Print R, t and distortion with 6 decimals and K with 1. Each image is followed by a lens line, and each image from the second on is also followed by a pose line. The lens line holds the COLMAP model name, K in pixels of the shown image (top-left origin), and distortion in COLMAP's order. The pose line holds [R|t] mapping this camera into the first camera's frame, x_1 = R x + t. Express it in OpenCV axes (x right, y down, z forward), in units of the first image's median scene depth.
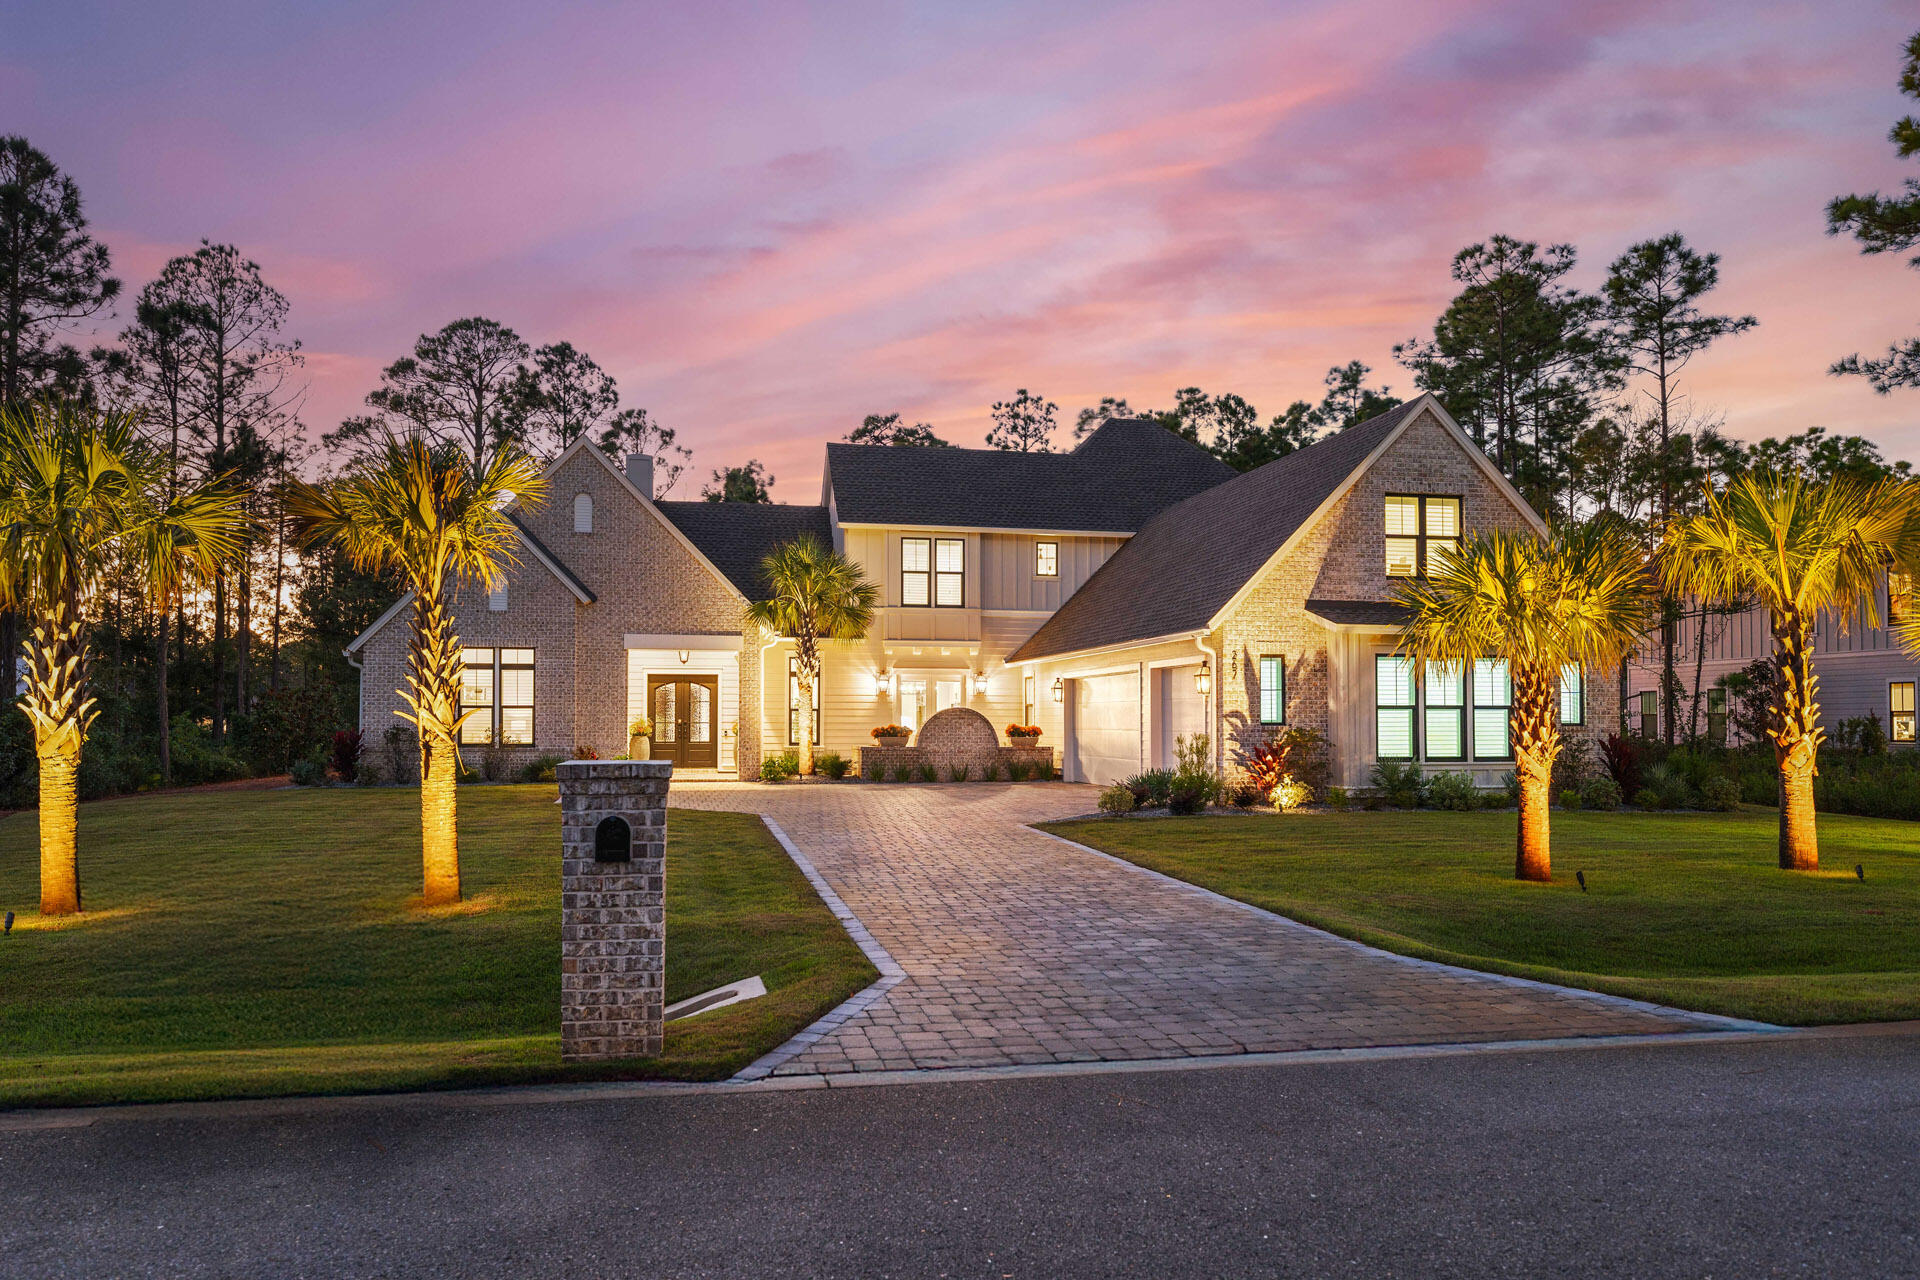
lens RADIAL K [[1295.3, 0, 958.2], [0, 1295.3, 651.6], [0, 0, 1]] dist [0.007115, -0.003364]
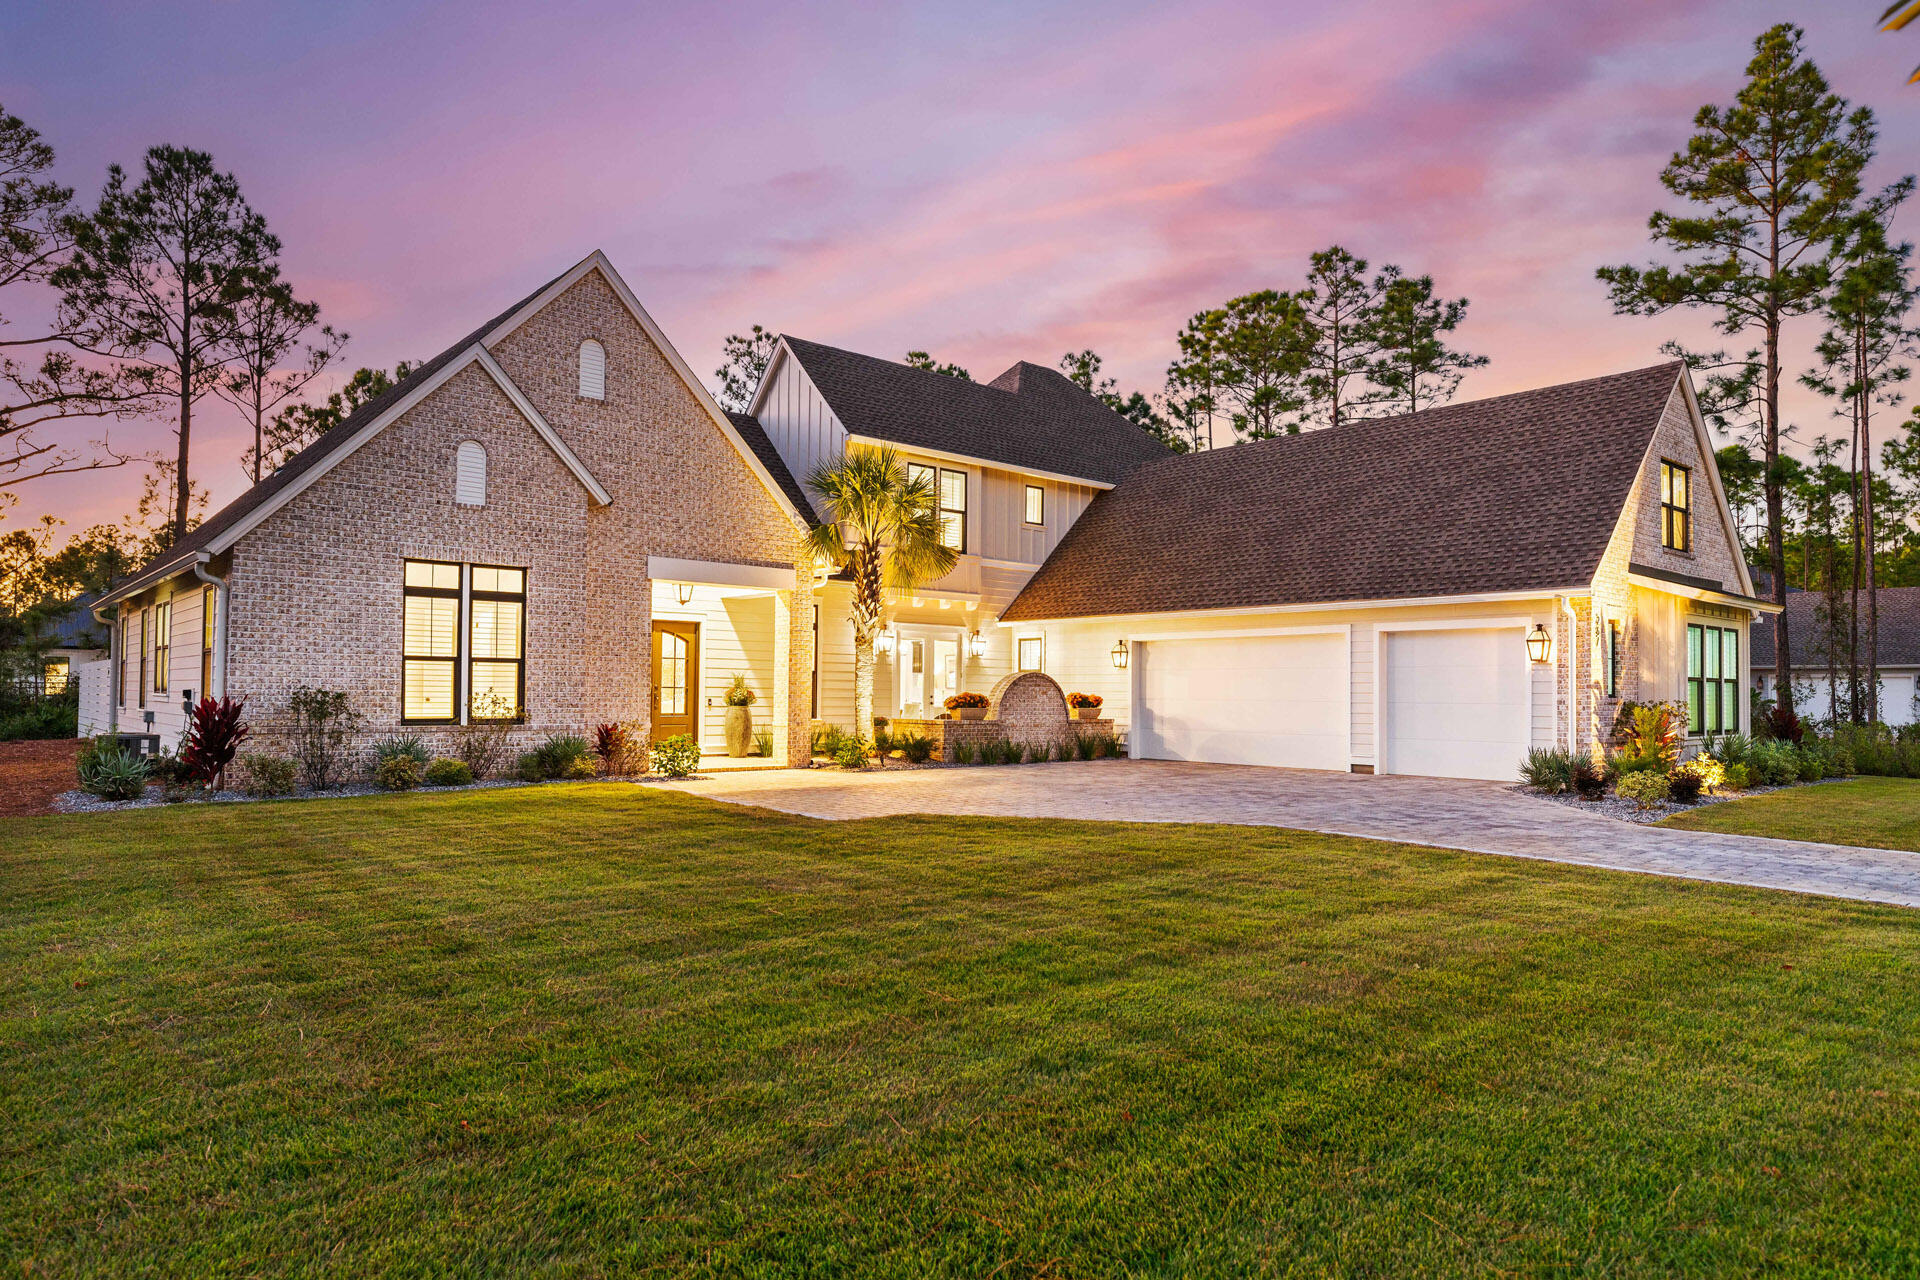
lens RADIAL K [[1158.3, 0, 960.5], [0, 1158.3, 639.8], [0, 0, 1]] dist [0.002429, -0.000238]
pose [[0.868588, 0.029718, 0.494643, -0.382351], [-0.035387, 0.999371, 0.002097, 0.021389], [-0.494270, -0.019325, 0.869094, 0.360725]]
